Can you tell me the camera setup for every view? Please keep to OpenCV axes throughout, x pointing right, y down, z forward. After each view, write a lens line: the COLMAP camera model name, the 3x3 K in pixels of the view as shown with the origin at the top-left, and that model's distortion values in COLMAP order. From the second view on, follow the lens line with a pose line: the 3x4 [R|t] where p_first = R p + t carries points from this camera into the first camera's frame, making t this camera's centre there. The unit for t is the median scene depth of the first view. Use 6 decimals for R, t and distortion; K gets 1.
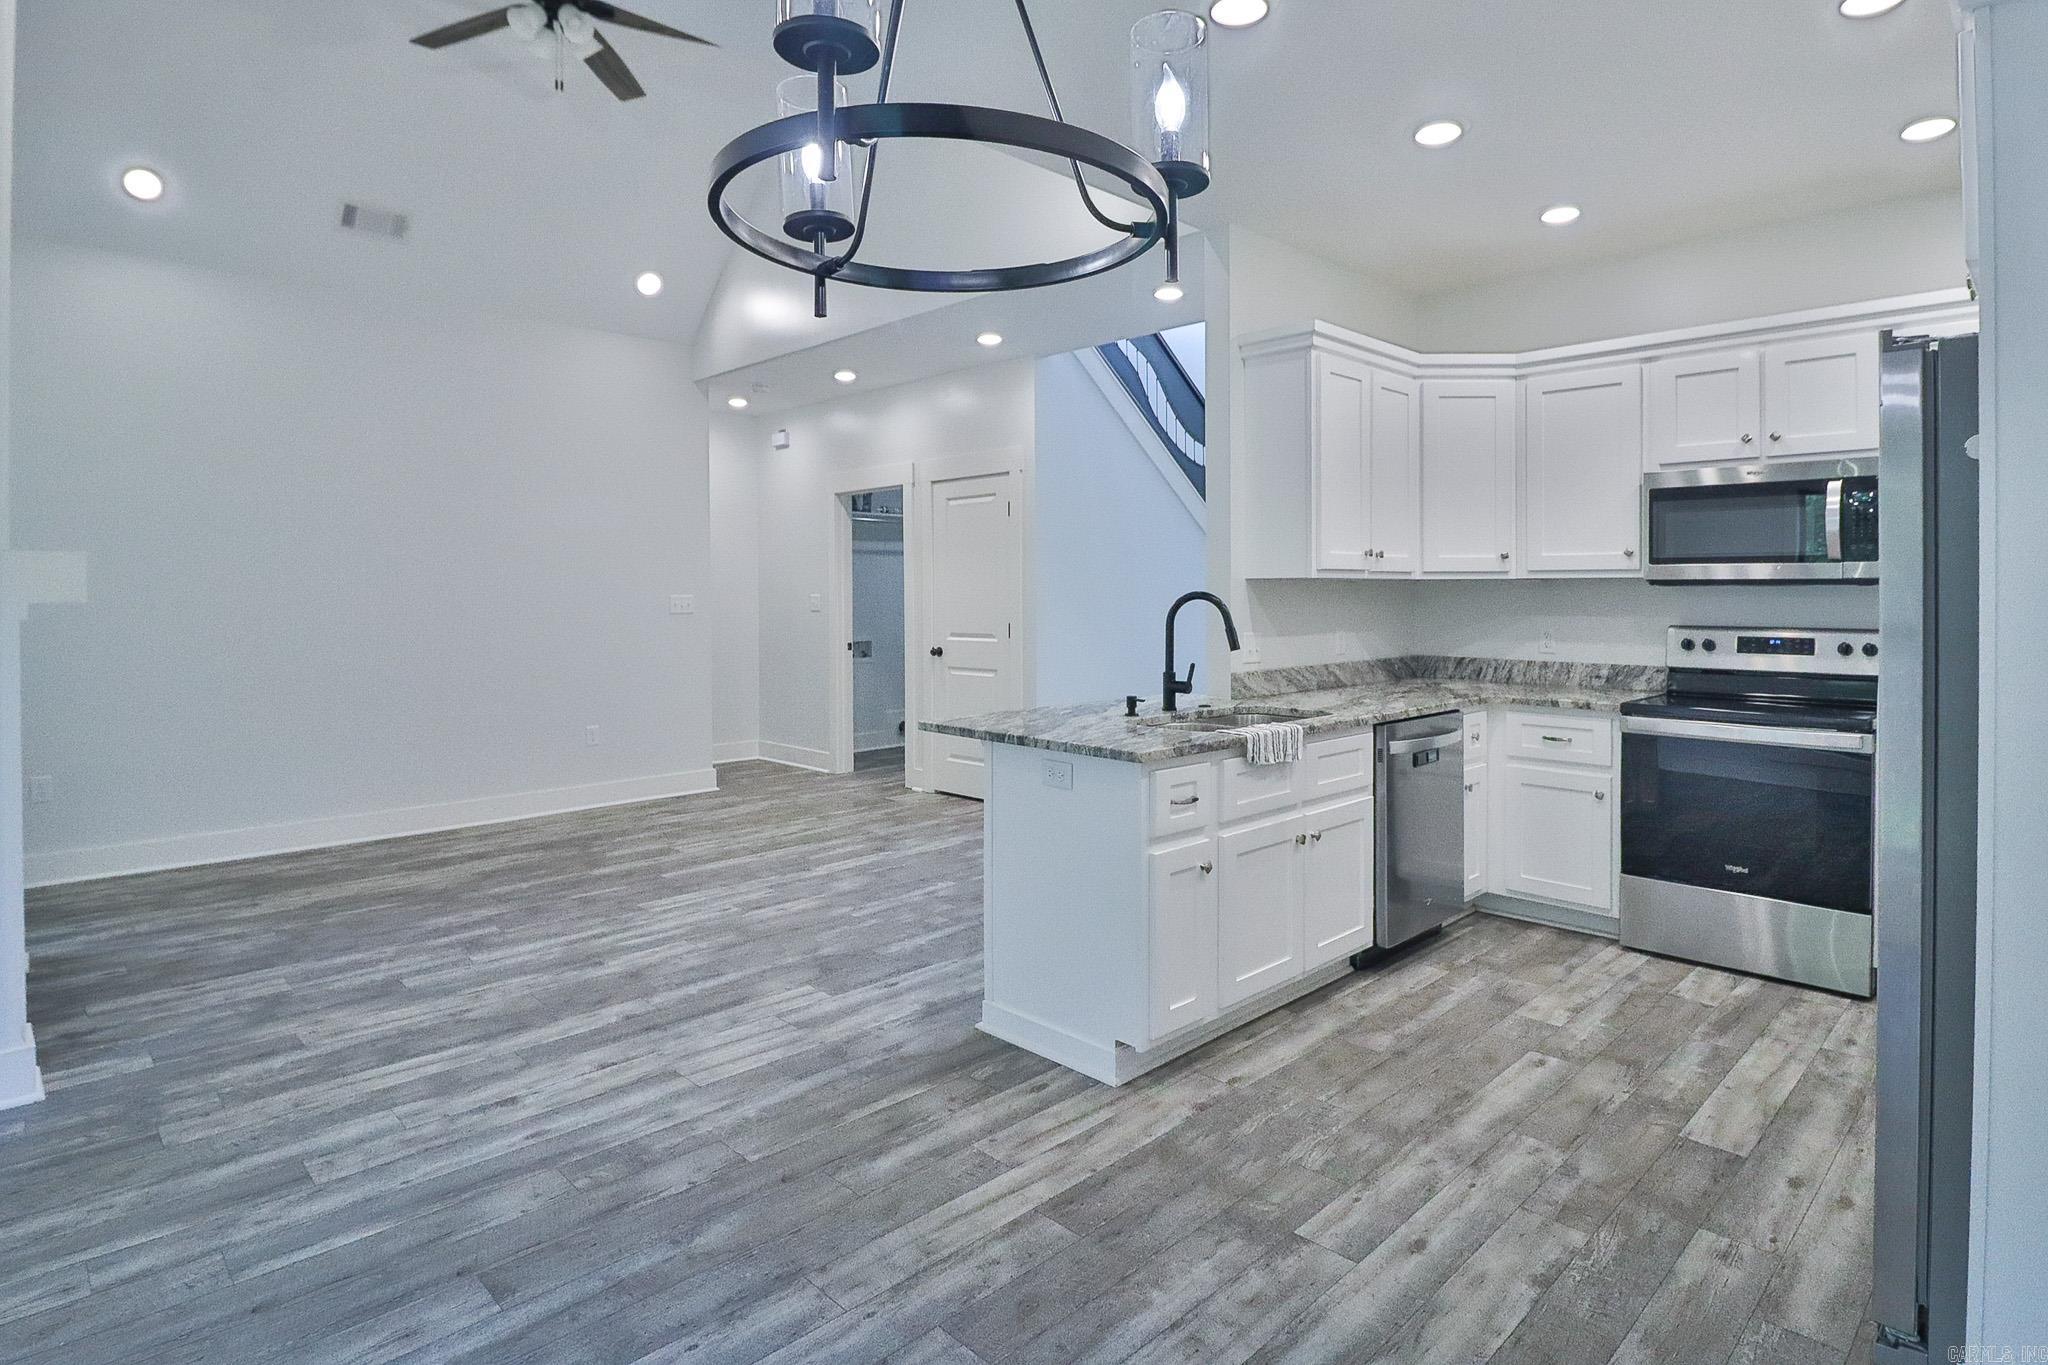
lens RADIAL K [[1061.7, 0, 1050.5], [0, 1061.7, 603.2], [0, 0, 1]] dist [0.001324, -0.010920]
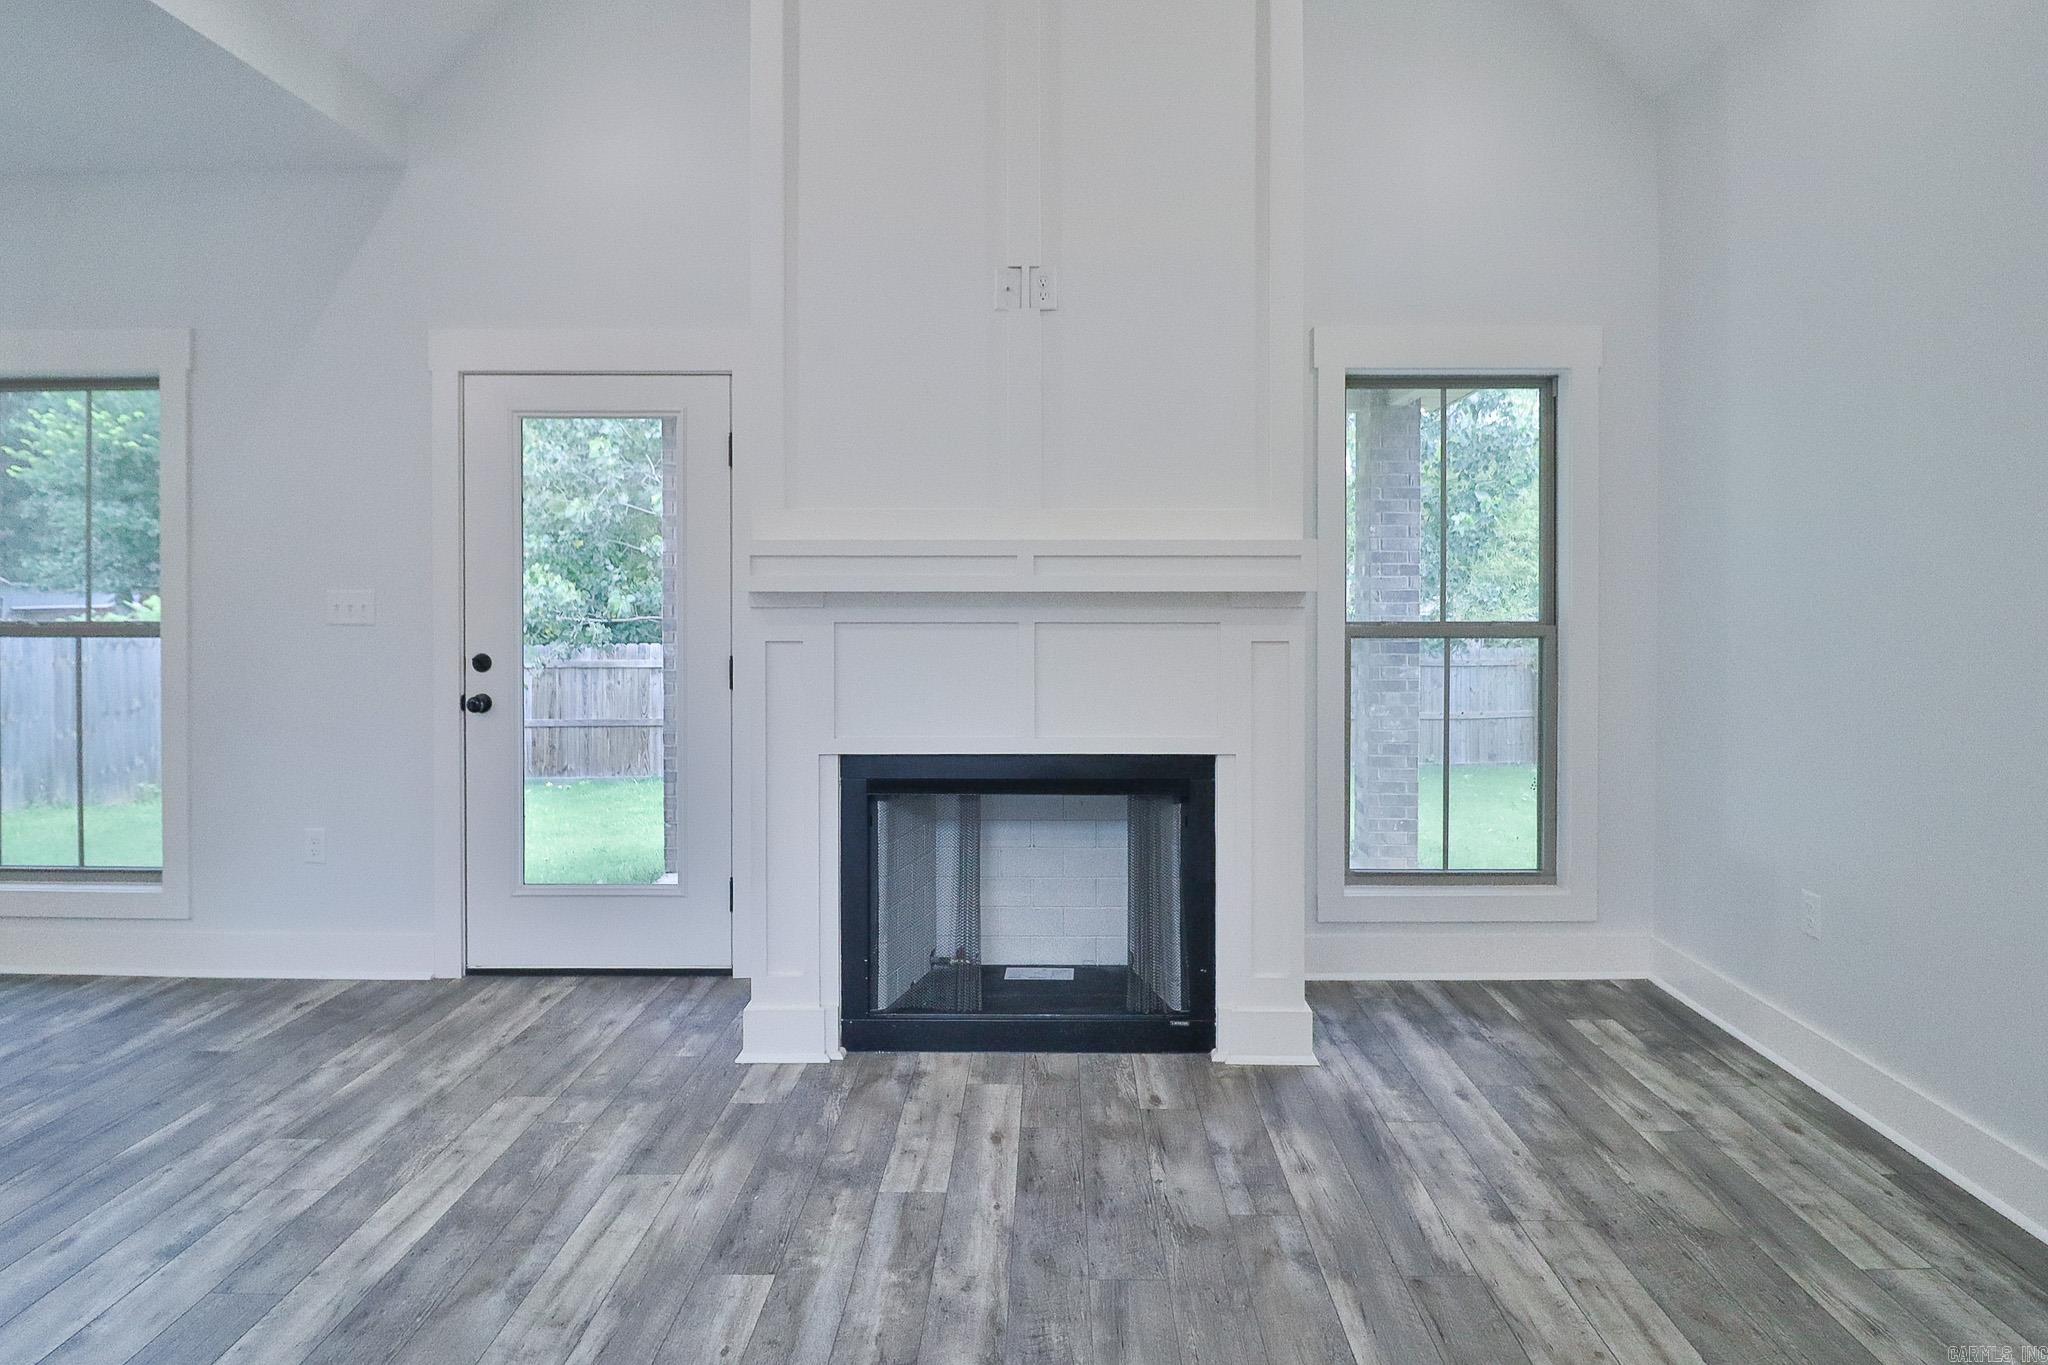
lens RADIAL K [[1078.4, 0, 1015.0], [0, 1078.4, 606.5], [0, 0, 1]] dist [0.000101, -0.012365]
pose [[-0.712942, 0.018712, -0.700973, -0.342955], [-0.003982, 0.999520, 0.030731, -0.010672], [0.701212, 0.024700, -0.712525, 1.597508]]
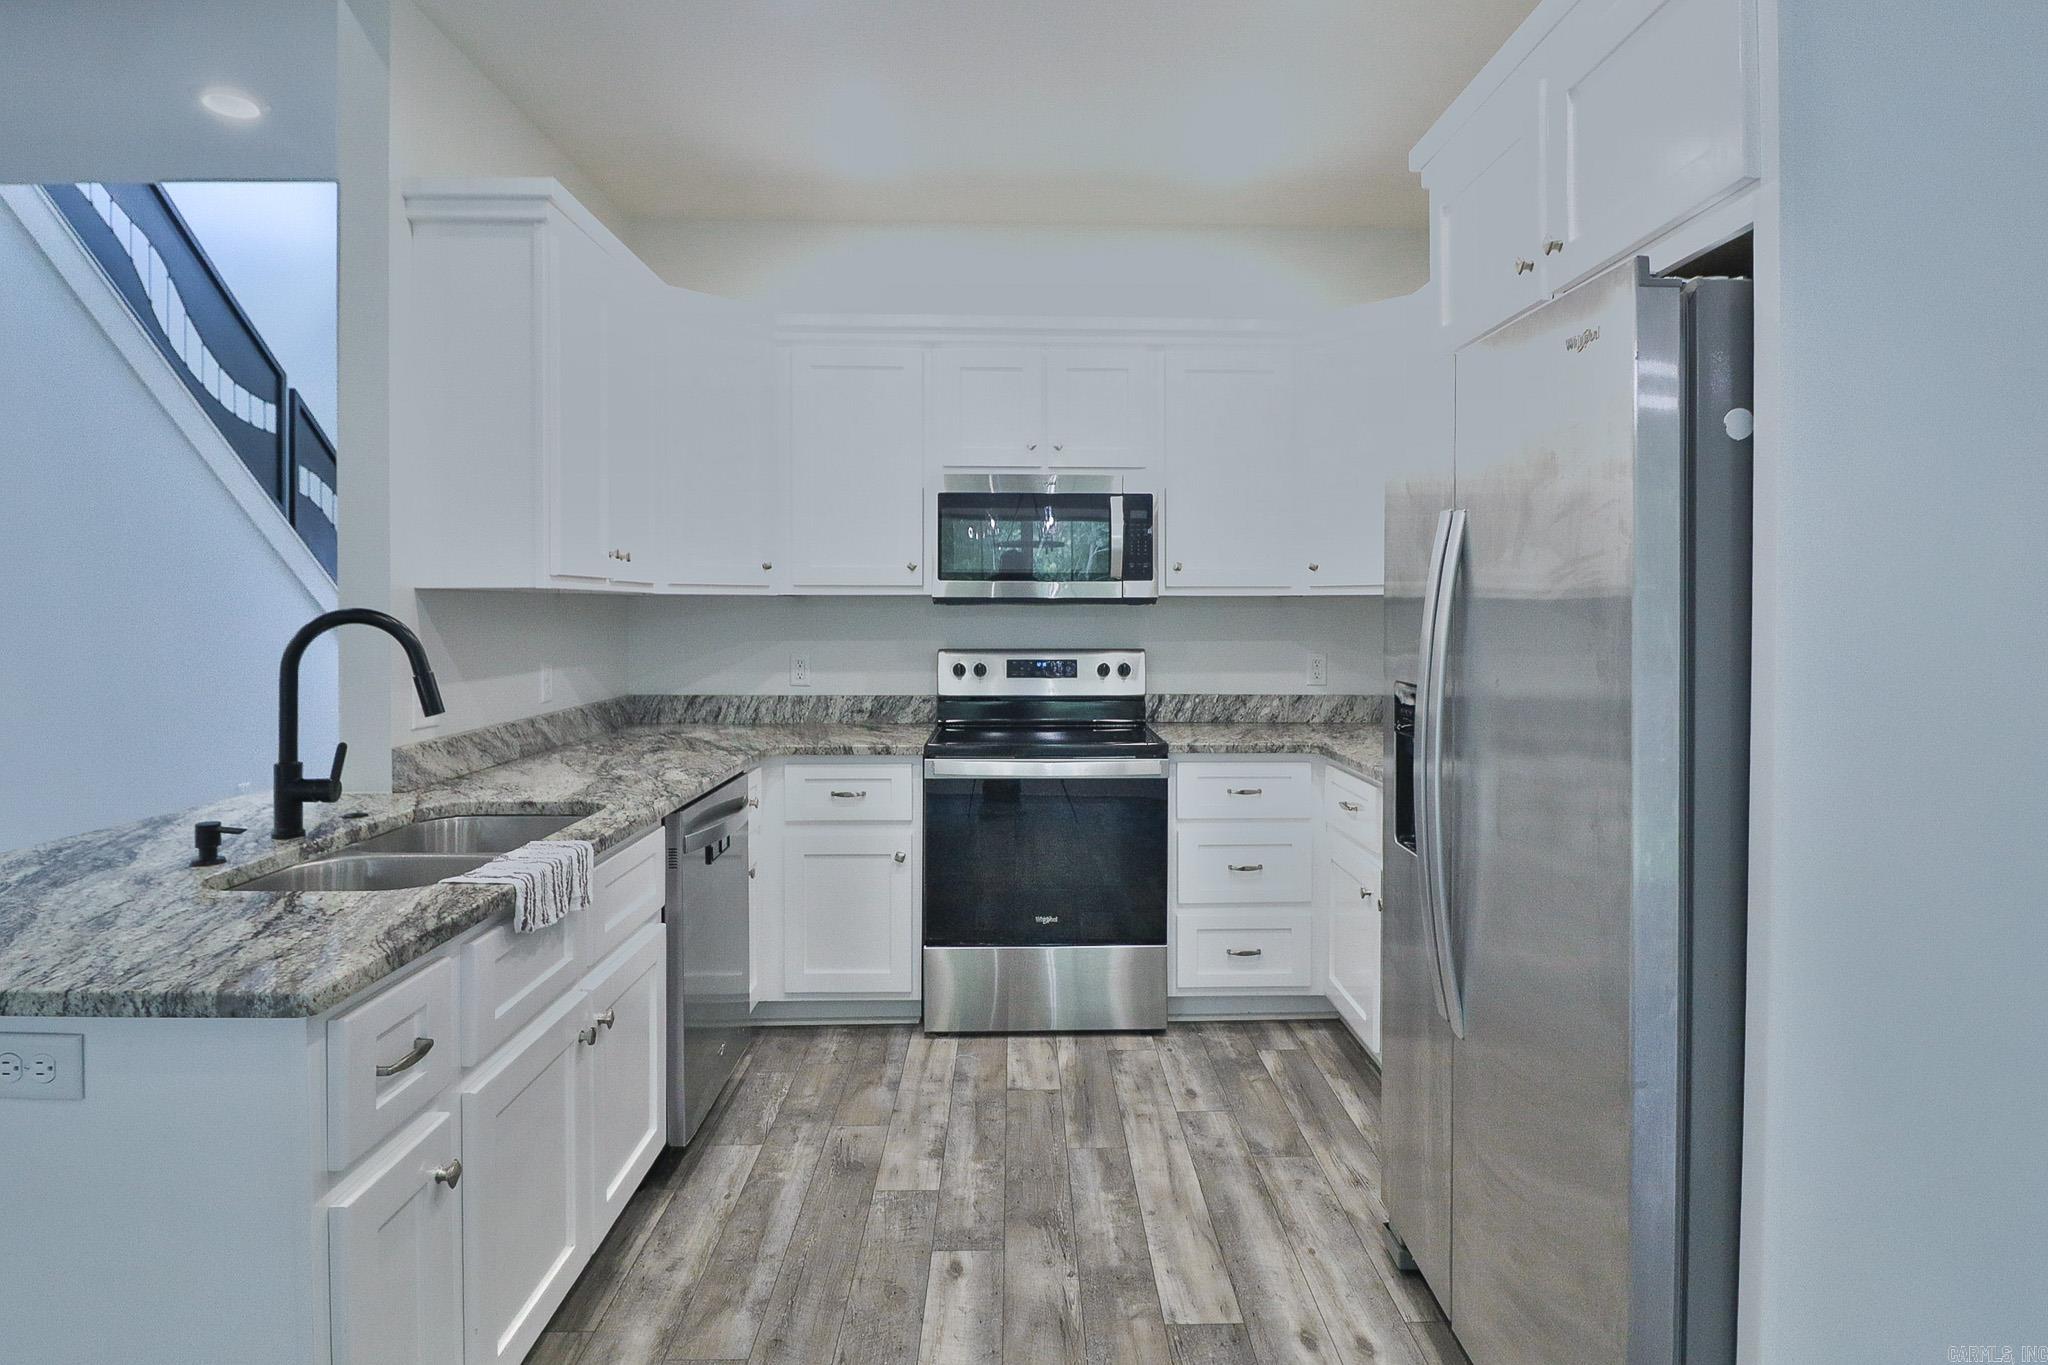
lens RADIAL K [[1052.9, 0, 1021.9], [0, 1052.9, 617.7], [0, 0, 1]] dist [0.005399, -0.019754]
pose [[0.680835, -0.002159, 0.732434, -0.021932], [0.006854, 0.999971, -0.003423, -0.002508], [-0.732405, 0.007351, 0.680829, 0.407752]]
